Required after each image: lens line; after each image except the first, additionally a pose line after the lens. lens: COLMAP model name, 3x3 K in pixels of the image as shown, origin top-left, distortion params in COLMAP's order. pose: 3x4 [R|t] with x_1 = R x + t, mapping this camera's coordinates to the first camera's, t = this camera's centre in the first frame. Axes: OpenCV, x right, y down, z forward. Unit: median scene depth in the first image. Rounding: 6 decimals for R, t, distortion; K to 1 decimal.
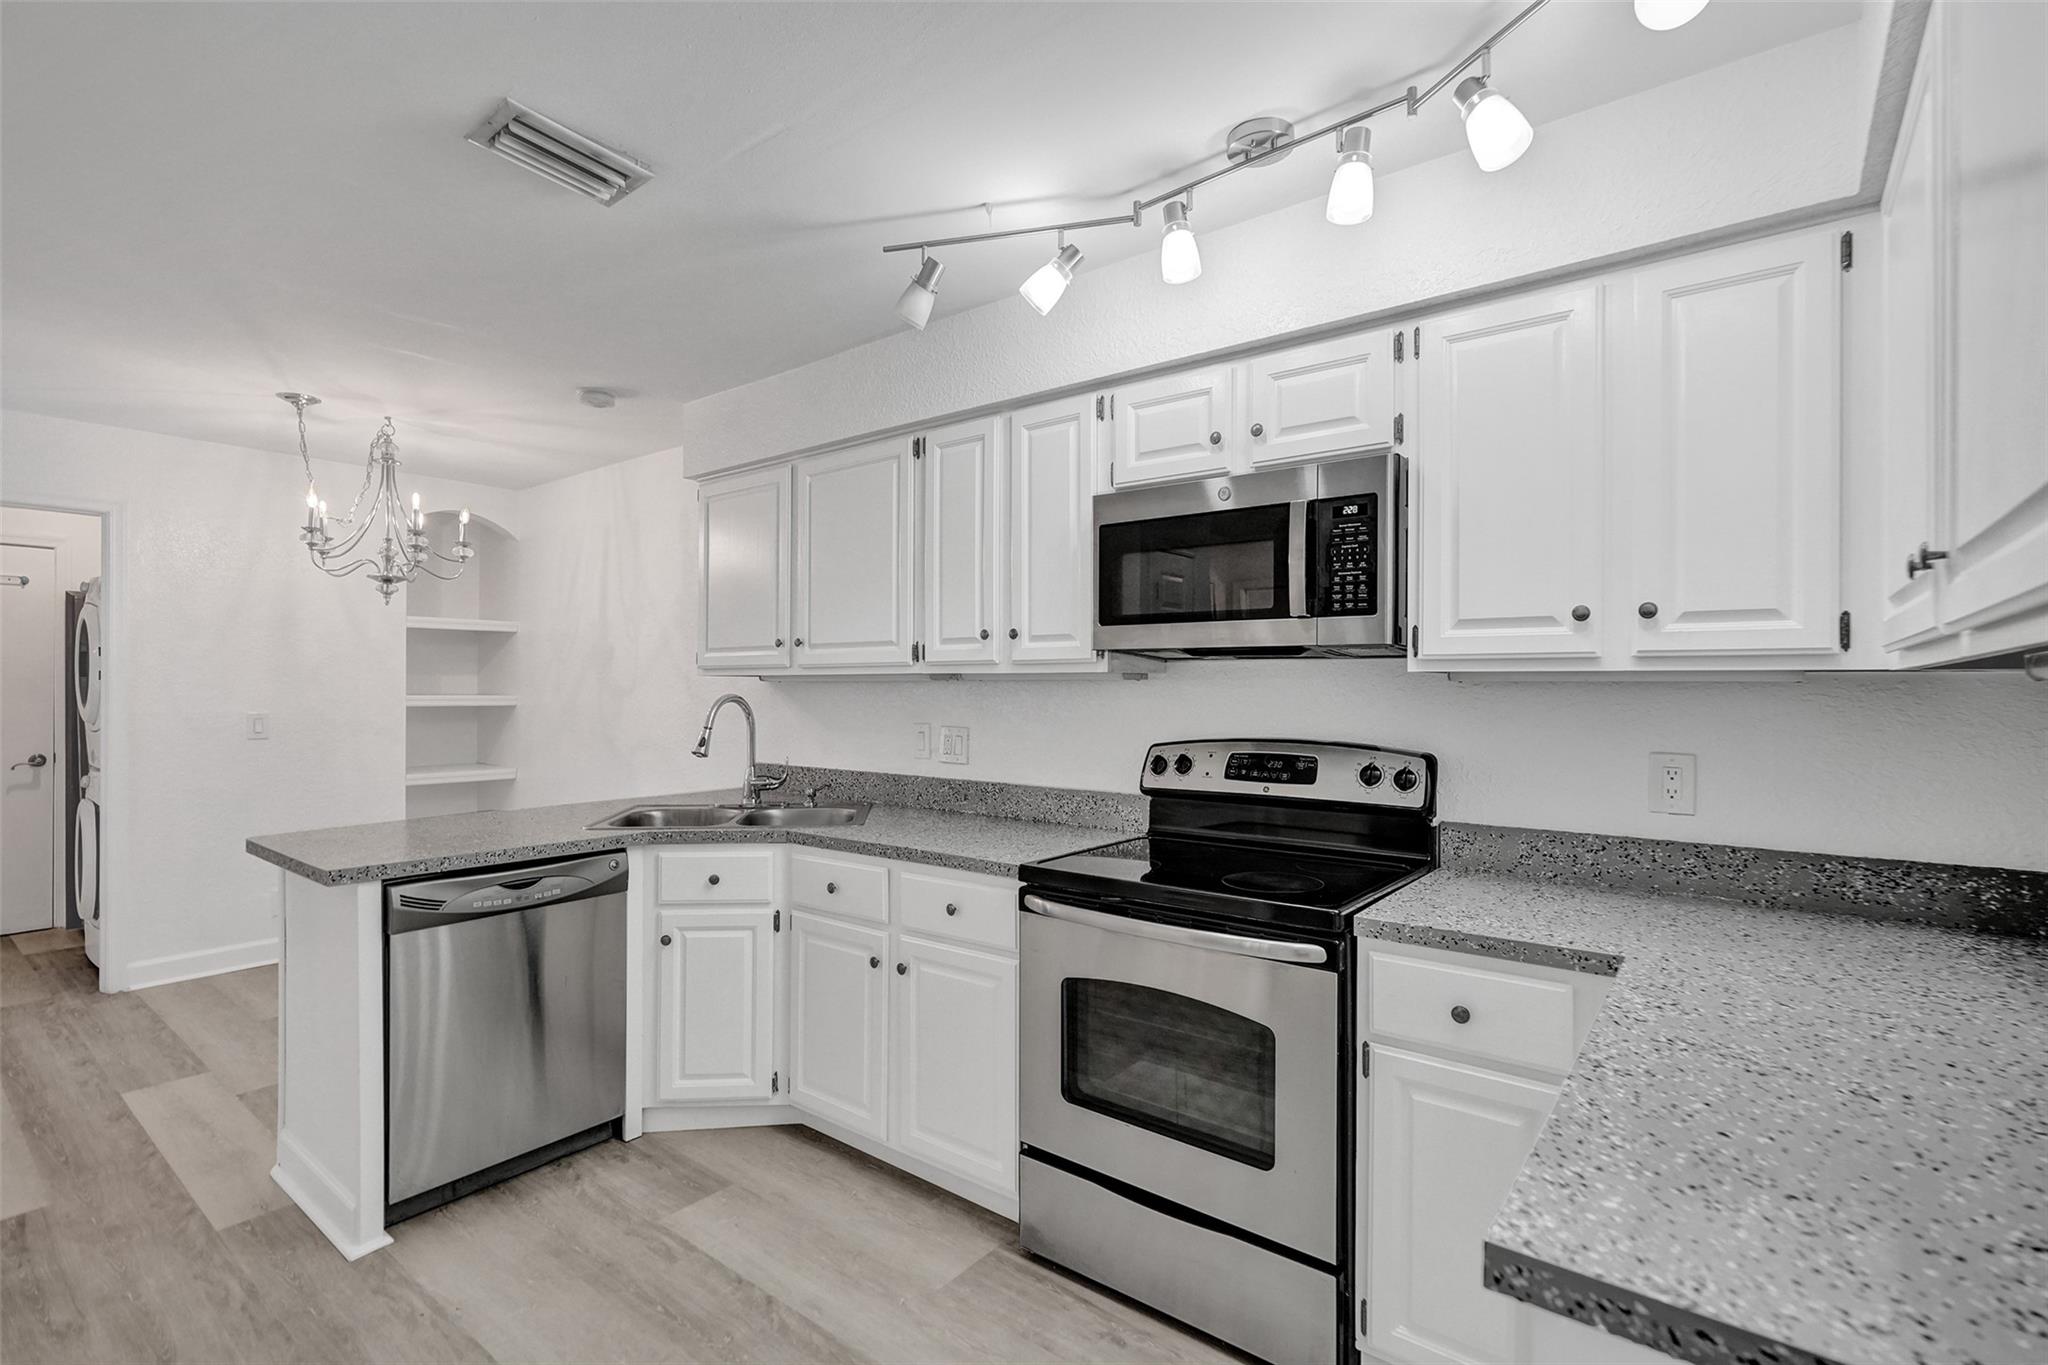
lens RADIAL K [[944.1, 0, 1021.2], [0, 944.1, 687.4], [0, 0, 1]] dist [-0.005919, 0.001426]
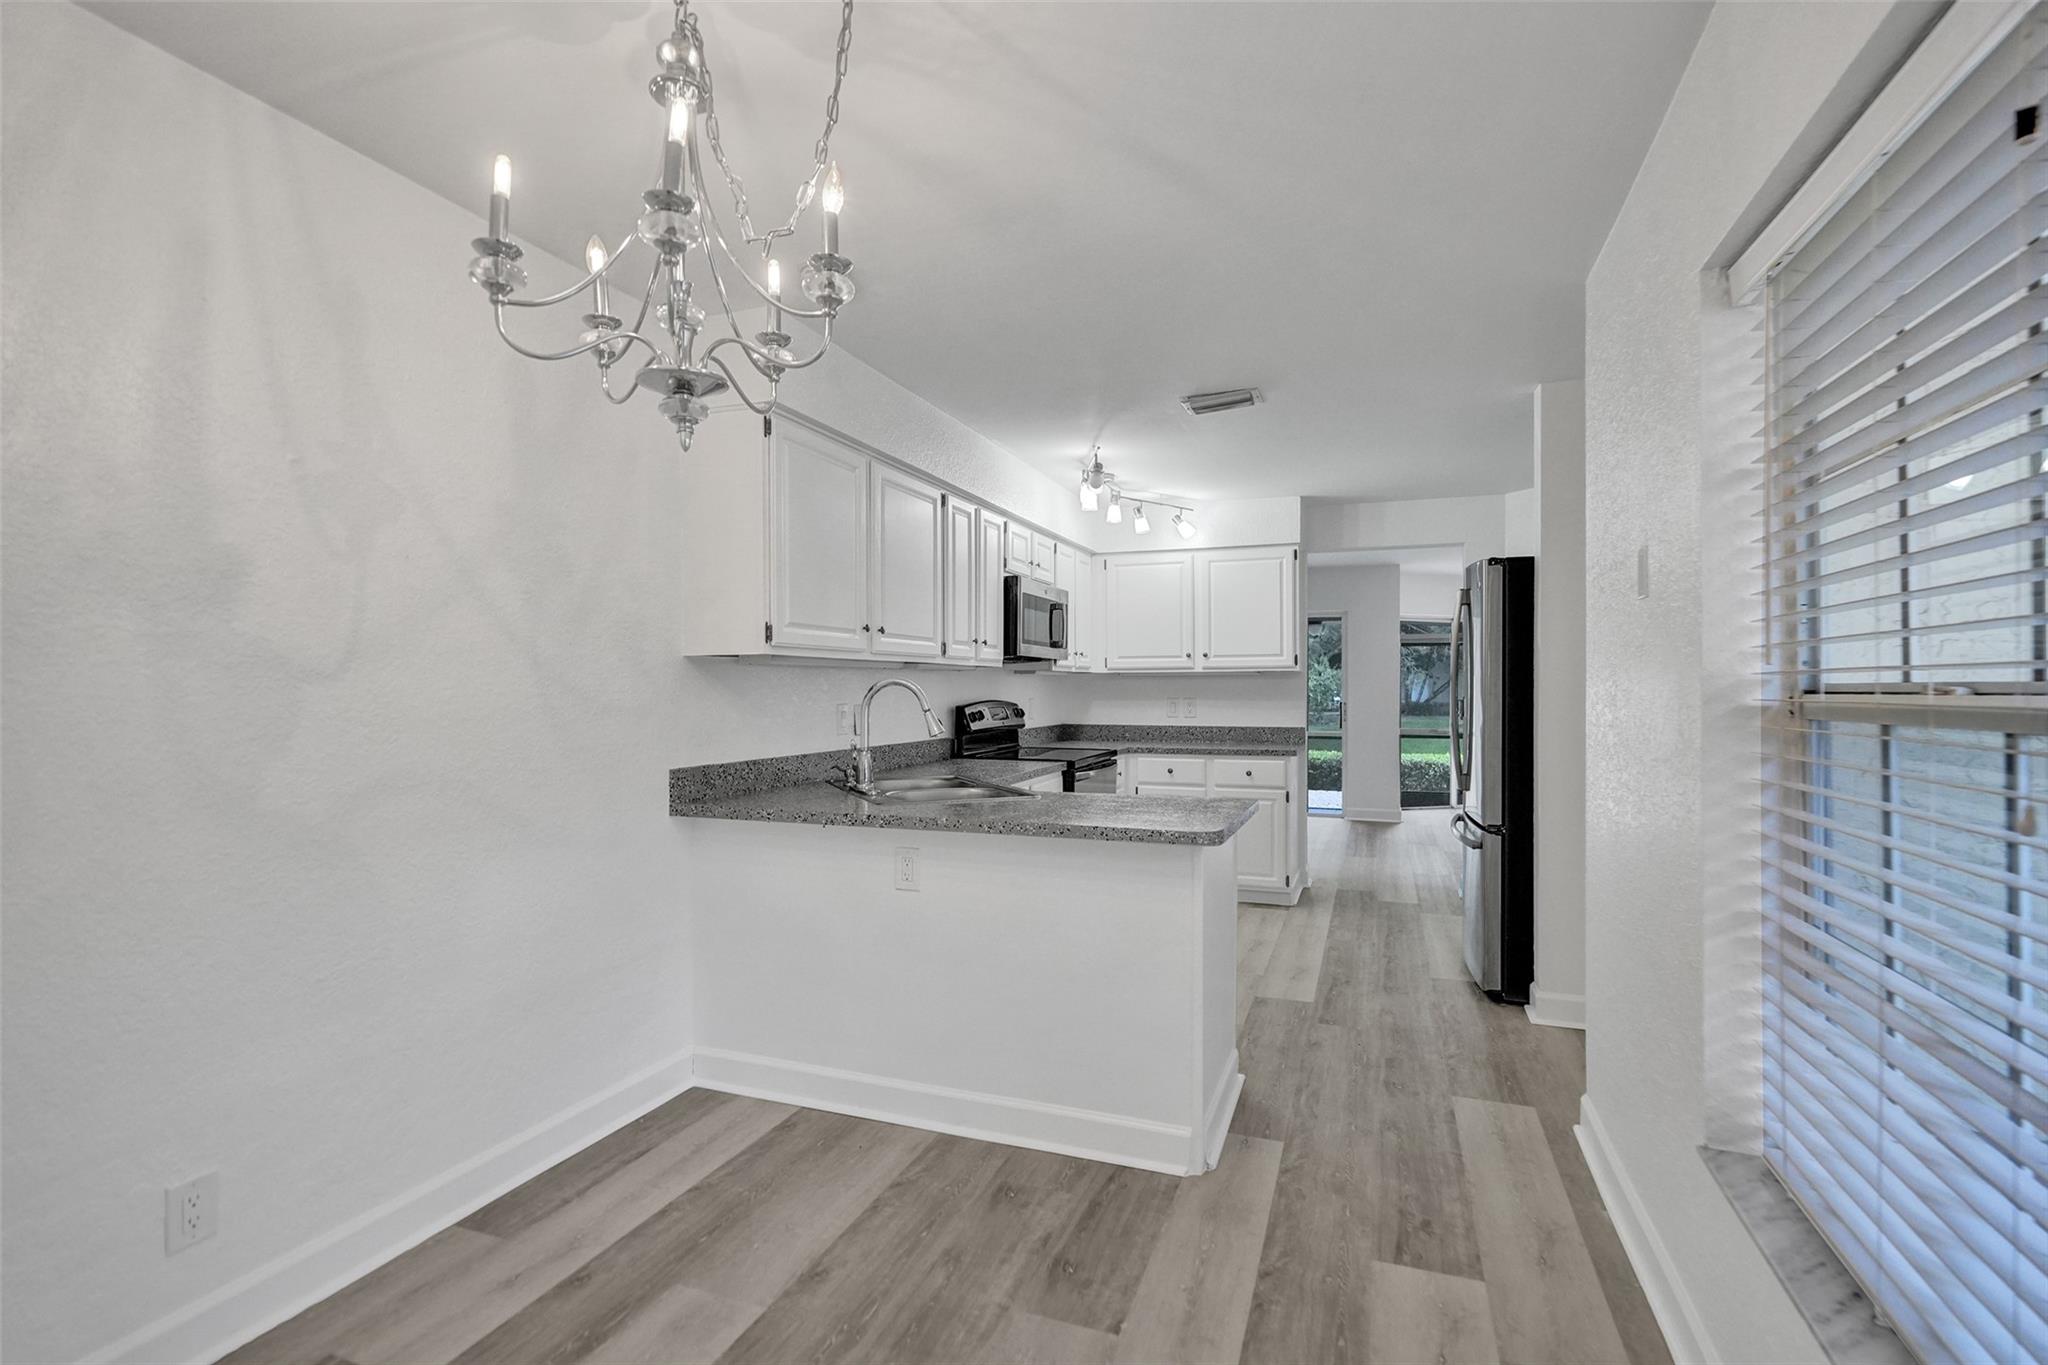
lens RADIAL K [[944.1, 0, 1032.7], [0, 944.1, 683.6], [0, 0, 1]] dist [-0.005919, 0.001426]
pose [[-0.310232, 0.001028, 0.950660, -1.711641], [-0.001003, 0.999999, -0.001409, 0.020119], [-0.950660, -0.001391, -0.310230, 1.522105]]
